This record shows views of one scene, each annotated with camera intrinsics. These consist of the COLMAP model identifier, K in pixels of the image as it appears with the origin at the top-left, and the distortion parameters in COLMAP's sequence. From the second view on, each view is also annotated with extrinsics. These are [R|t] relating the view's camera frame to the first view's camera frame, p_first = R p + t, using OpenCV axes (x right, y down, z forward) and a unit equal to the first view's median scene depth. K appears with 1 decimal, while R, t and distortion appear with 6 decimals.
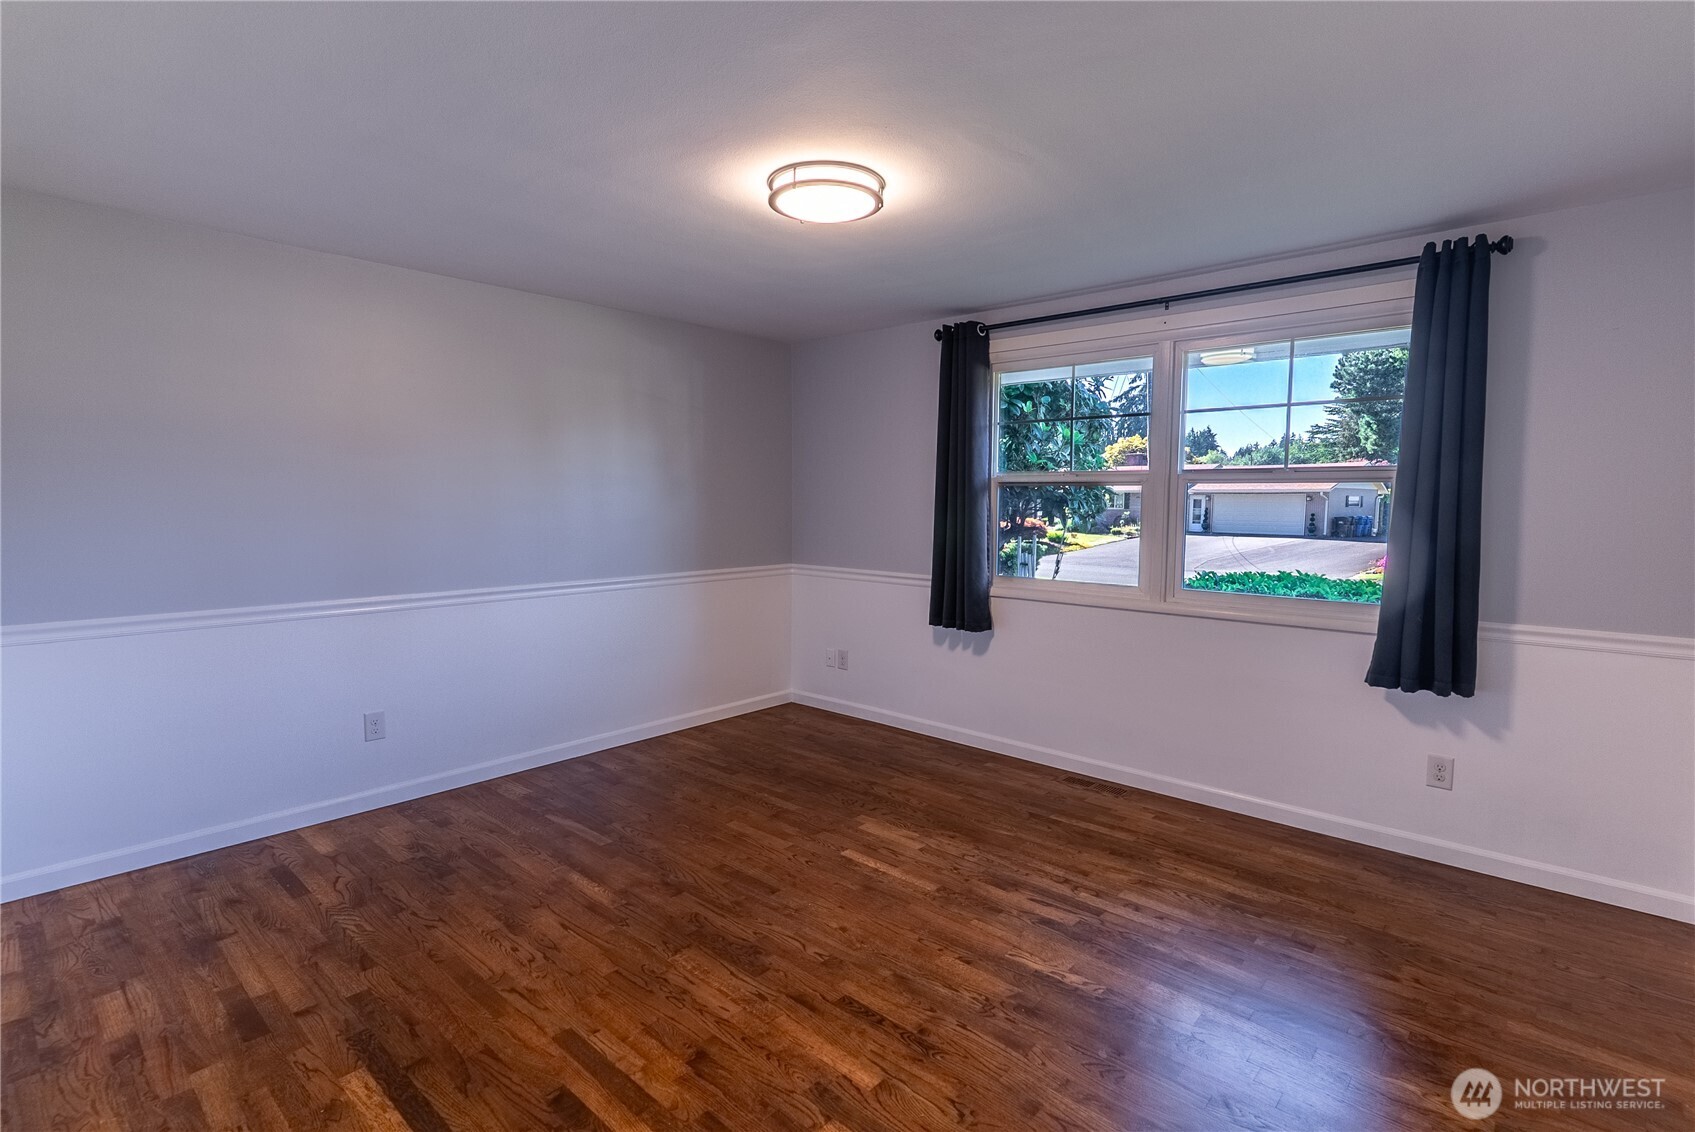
lens RADIAL K [[811.4, 0, 848.1], [0, 811.4, 560.2], [0, 0, 1]] dist [0.002710, -0.001414]
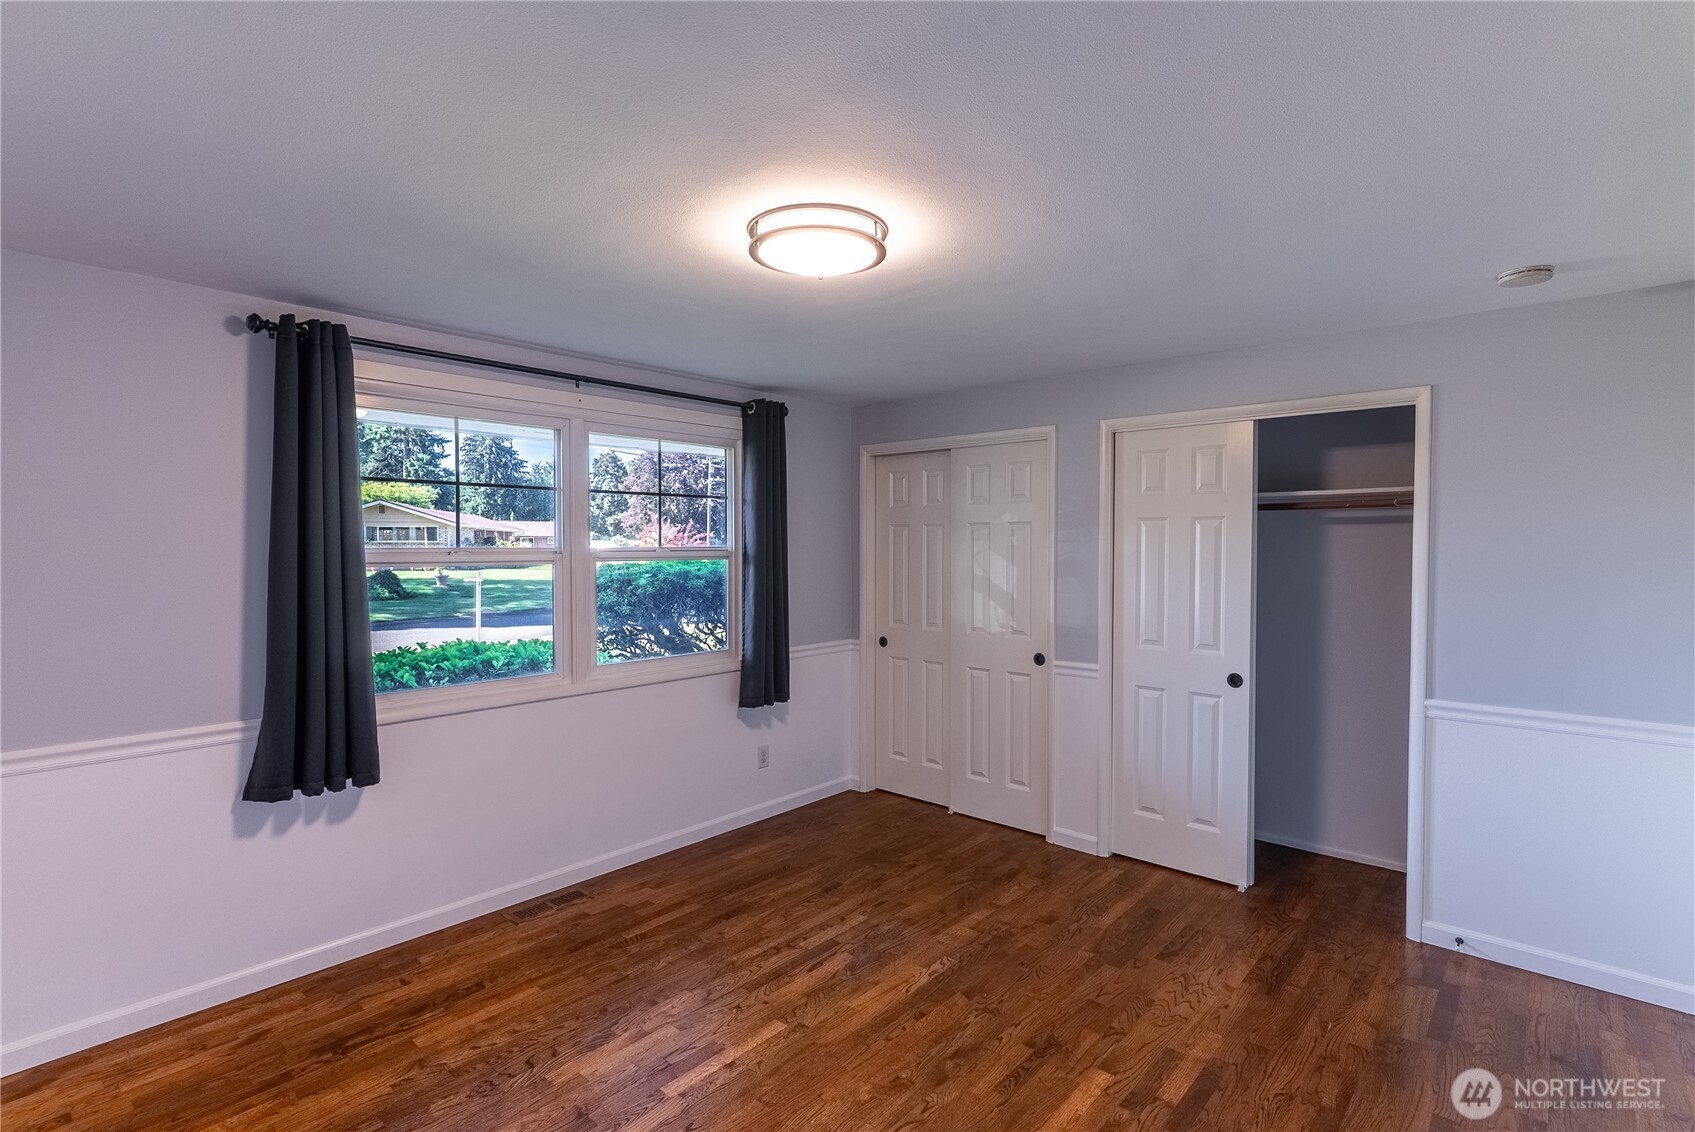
lens RADIAL K [[811.4, 0, 847.7], [0, 811.4, 561.2], [0, 0, 1]] dist [0.002710, -0.001414]
pose [[-0.007495, -0.025105, 0.999657, -0.672694], [0.078979, 0.996547, 0.025619, -0.107083], [-0.996848, 0.079144, -0.005486, 0.768775]]
